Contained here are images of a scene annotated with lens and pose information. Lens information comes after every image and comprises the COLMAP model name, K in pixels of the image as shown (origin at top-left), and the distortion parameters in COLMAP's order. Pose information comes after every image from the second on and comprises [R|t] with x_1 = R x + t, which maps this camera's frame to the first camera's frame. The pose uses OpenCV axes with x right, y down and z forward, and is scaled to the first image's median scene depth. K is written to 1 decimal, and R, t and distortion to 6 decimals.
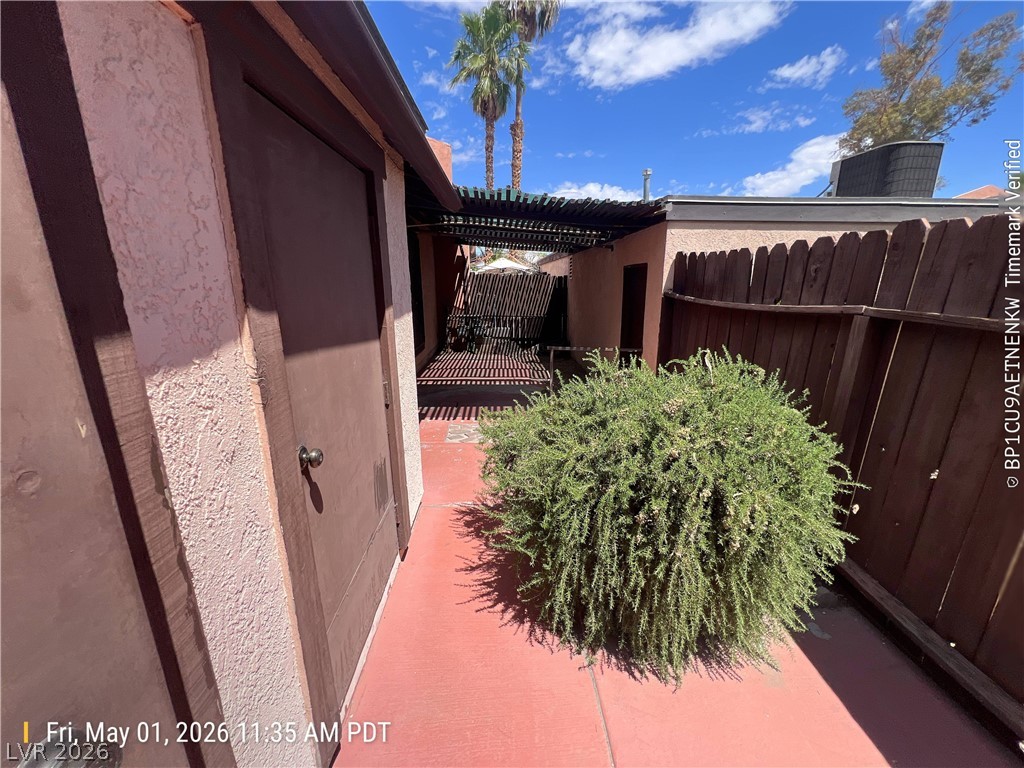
lens RADIAL K [[411.4, 0, 514.5], [0, 411.4, 385.2], [0, 0, 1]] dist [0.000892, -0.000040]
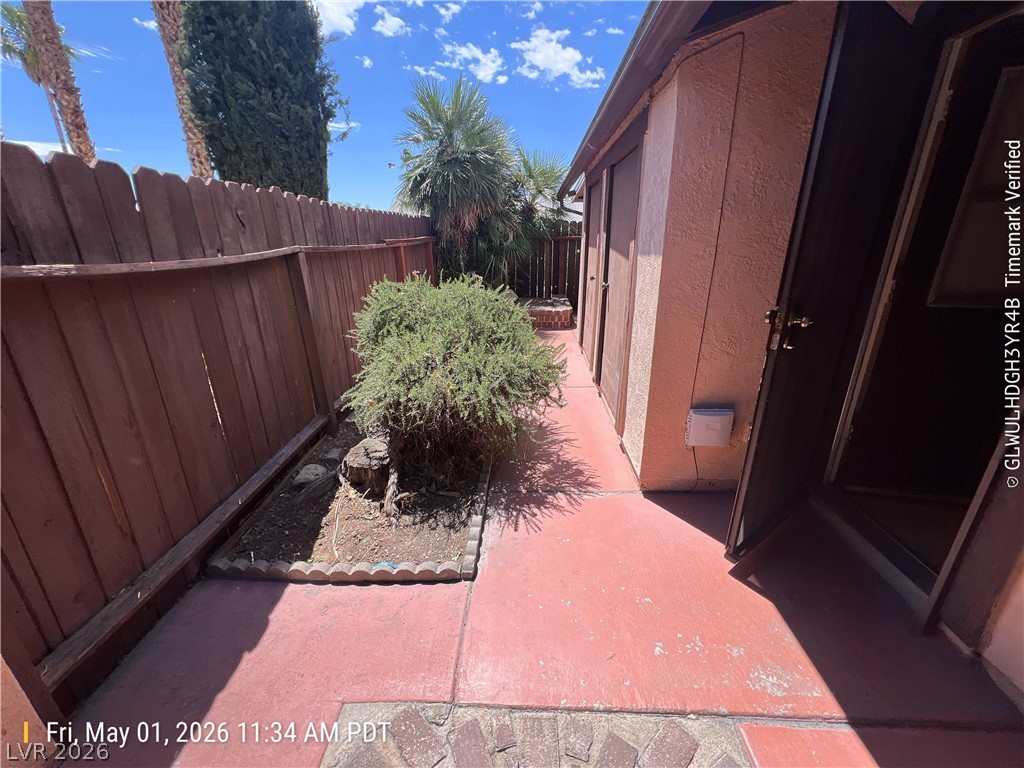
lens RADIAL K [[411.4, 0, 514.5], [0, 411.4, 385.2], [0, 0, 1]] dist [0.000892, -0.000040]
pose [[-0.997326, -0.016461, 0.071210, -0.006867], [0.026708, 0.824837, 0.564739, -0.135063], [-0.068033, 0.565131, -0.822191, 0.556225]]
